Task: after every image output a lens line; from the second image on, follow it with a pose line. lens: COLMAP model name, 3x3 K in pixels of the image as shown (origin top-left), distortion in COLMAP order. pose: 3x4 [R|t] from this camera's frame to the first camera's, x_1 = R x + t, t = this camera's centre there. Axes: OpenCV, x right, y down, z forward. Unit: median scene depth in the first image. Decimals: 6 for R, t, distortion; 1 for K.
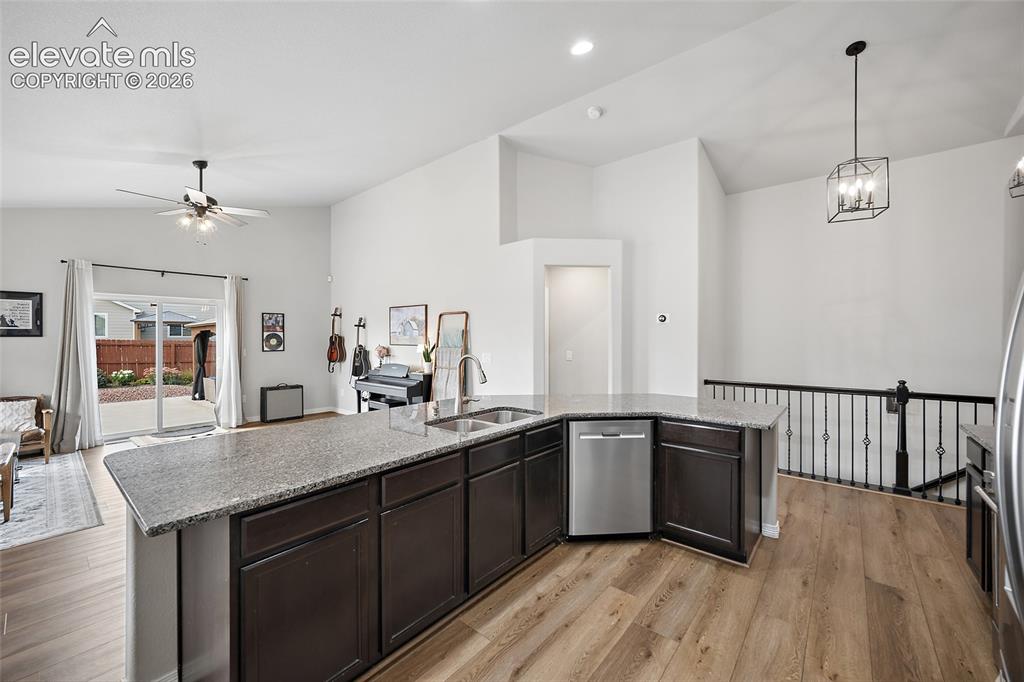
lens RADIAL K [[401.8, 0, 514.0], [0, 401.8, 336.4], [0, 0, 1]] dist [-0.001909, 0.002235]
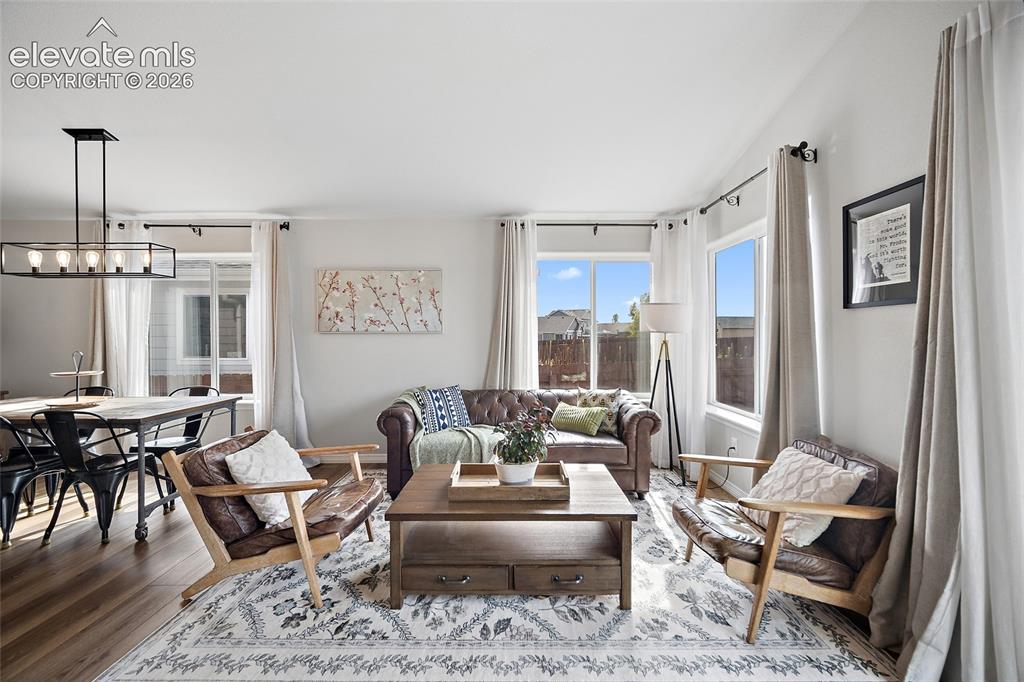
lens RADIAL K [[401.8, 0, 514.0], [0, 401.8, 336.4], [0, 0, 1]] dist [-0.001909, 0.002235]
pose [[-0.764567, 0.003489, -0.644535, -0.694897], [0.002149, 0.999994, 0.002863, 0.029112], [0.644541, 0.000804, -0.764569, 1.053586]]
